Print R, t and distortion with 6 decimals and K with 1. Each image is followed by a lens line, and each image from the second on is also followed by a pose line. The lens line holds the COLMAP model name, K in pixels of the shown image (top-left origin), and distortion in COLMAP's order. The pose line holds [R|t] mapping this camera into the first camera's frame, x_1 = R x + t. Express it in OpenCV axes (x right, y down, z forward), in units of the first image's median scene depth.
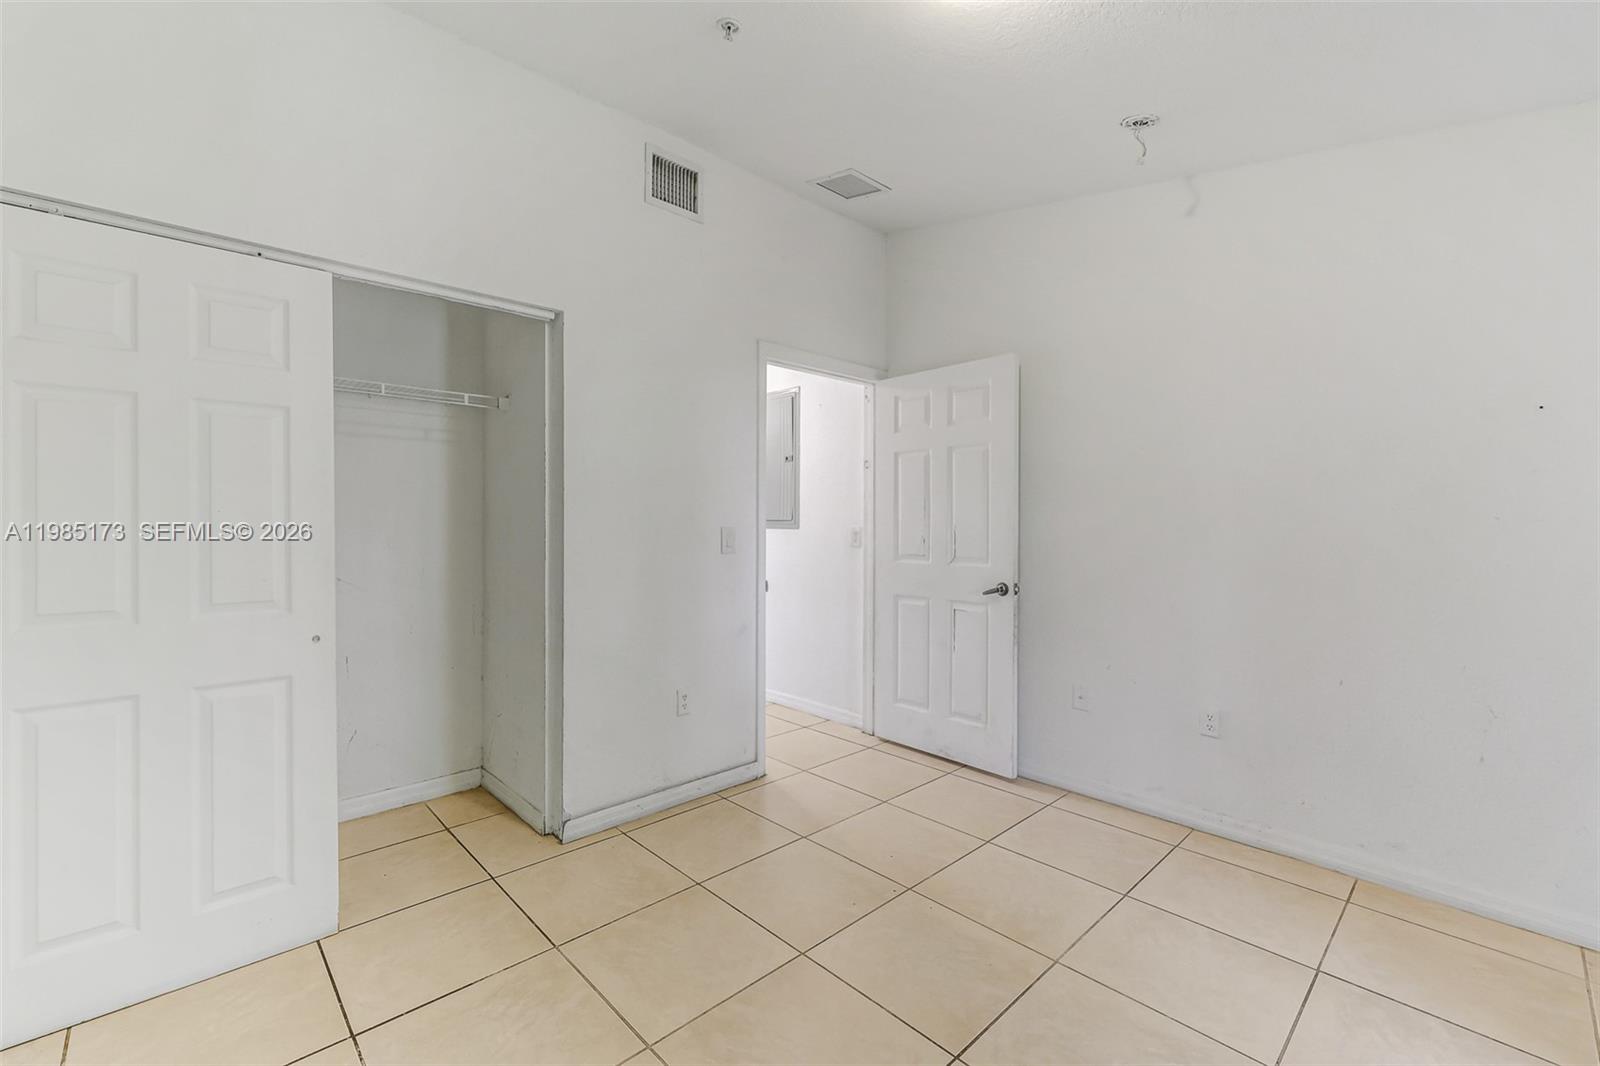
lens RADIAL K [[676.5, 0, 796.8], [0, 676.5, 522.6], [0, 0, 1]] dist [-0.000212, 0.000140]
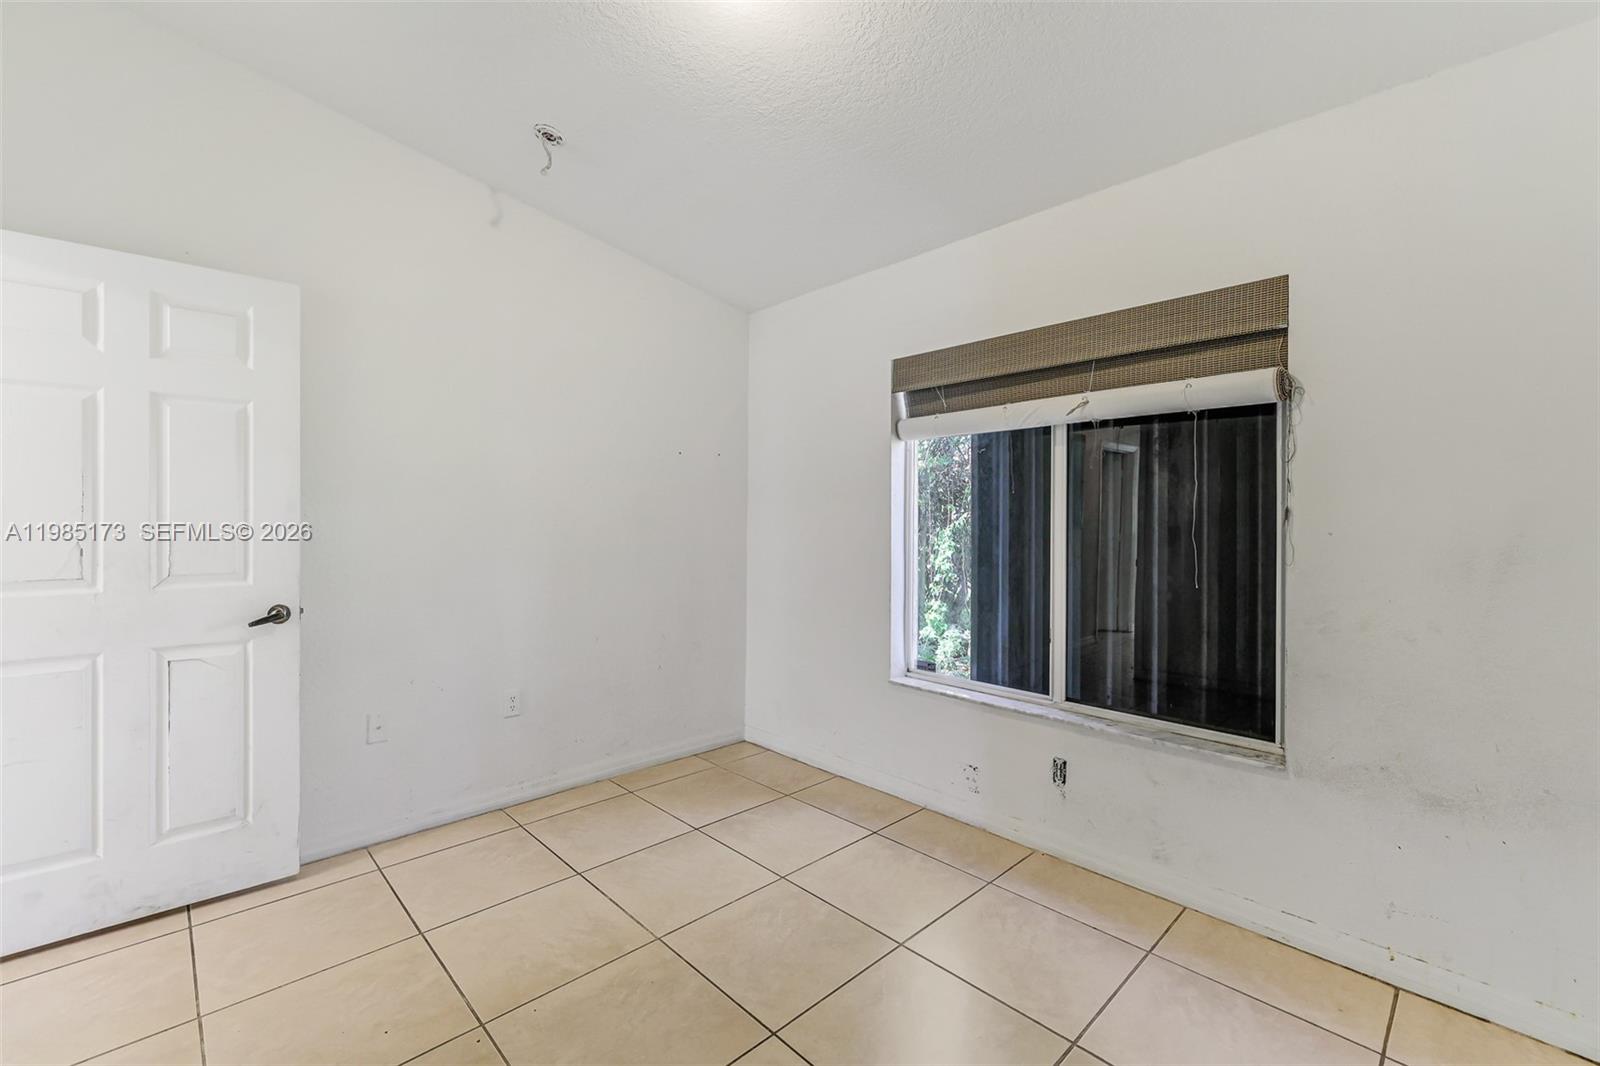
lens RADIAL K [[676.5, 0, 796.8], [0, 676.5, 522.6], [0, 0, 1]] dist [-0.000212, 0.000140]
pose [[-0.013221, -0.003350, 0.999907, -0.405862], [-0.003344, 0.999989, 0.003306, -0.000955], [-0.999907, -0.003300, -0.013232, 0.469035]]
